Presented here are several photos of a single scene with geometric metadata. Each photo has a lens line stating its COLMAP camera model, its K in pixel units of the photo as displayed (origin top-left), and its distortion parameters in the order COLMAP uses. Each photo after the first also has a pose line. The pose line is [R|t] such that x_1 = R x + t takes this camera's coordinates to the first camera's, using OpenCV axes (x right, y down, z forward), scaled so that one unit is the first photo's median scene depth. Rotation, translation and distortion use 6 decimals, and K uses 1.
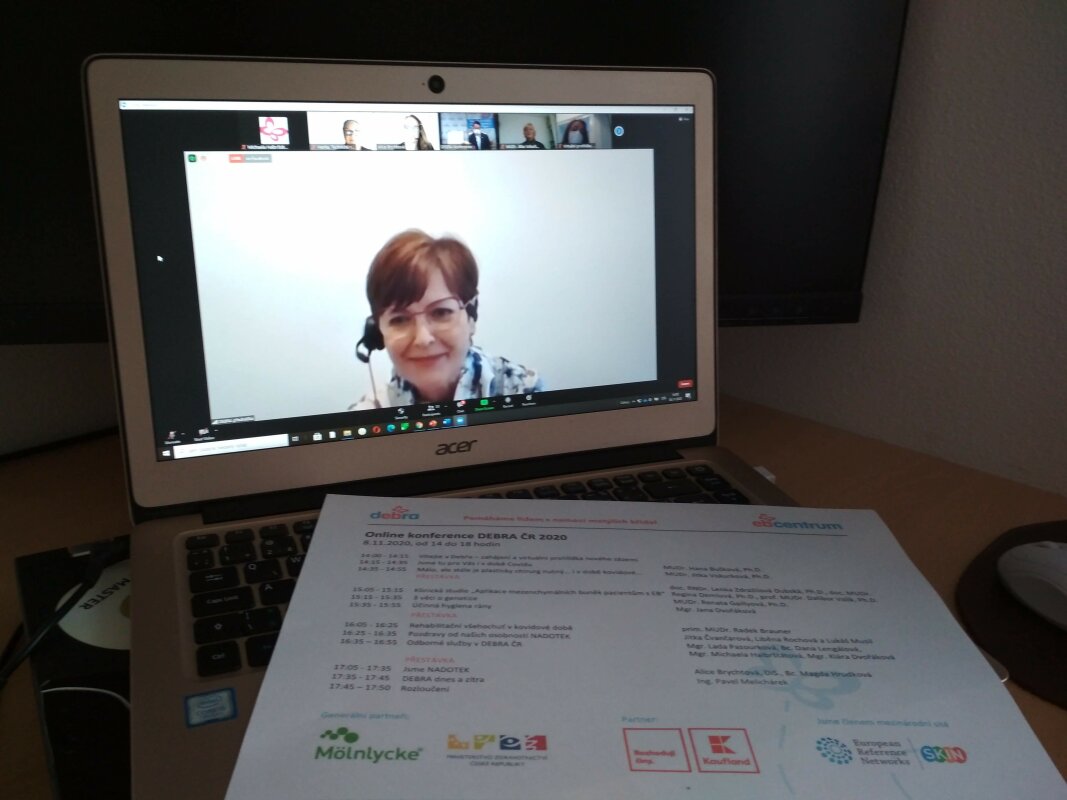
lens RADIAL K [[980.1, 0, 533.5], [0, 980.1, 400.0], [0, 0, 1]] dist [0.110425, -0.258304]
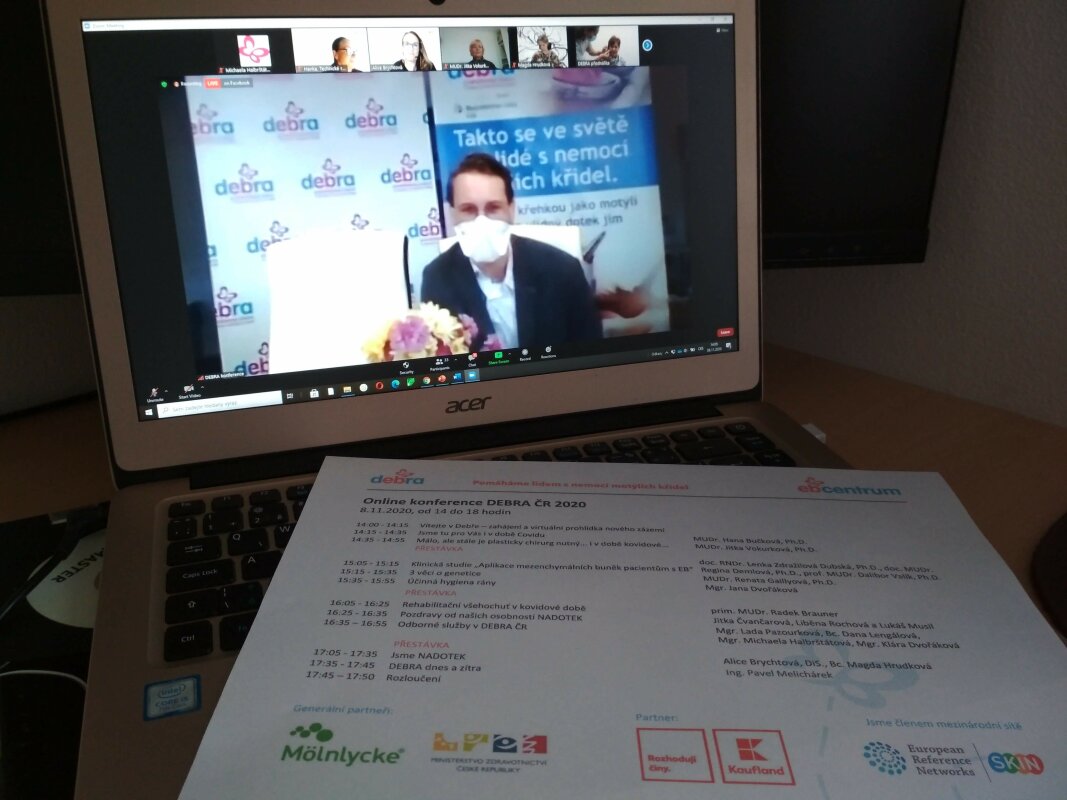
lens RADIAL K [[980.1, 0, 533.5], [0, 980.1, 400.0], [0, 0, 1]] dist [0.110425, -0.258304]
pose [[0.998147, -0.005773, -0.060569, 0.039967], [0.008474, 0.998977, 0.044431, 0.004493], [0.060250, -0.044862, 0.997175, 0.106298]]
